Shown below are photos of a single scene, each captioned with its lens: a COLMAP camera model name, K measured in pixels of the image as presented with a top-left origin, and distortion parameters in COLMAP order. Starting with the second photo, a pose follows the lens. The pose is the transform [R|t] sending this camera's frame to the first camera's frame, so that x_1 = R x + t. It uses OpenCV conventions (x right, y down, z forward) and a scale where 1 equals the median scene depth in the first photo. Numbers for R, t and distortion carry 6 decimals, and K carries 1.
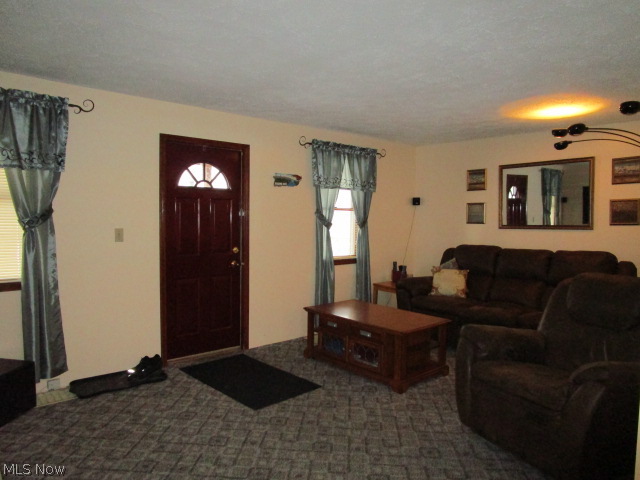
lens RADIAL K [[458.6, 0, 319.3], [0, 458.6, 239.7], [0, 0, 1]] dist [-0.024524, -0.001661]
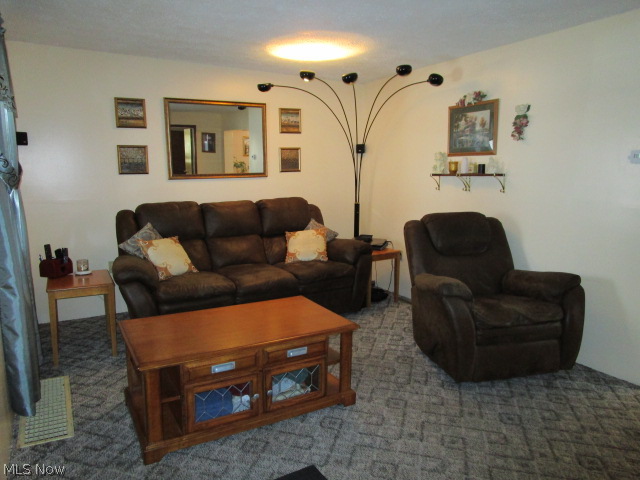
lens RADIAL K [[458.6, 0, 319.2], [0, 458.6, 237.8], [0, 0, 1]] dist [-0.024524, -0.001661]
pose [[0.197190, -0.148427, 0.969064, -0.332388], [0.055840, 0.988568, 0.140052, -0.021473], [-0.978774, 0.026495, 0.203224, 0.588331]]
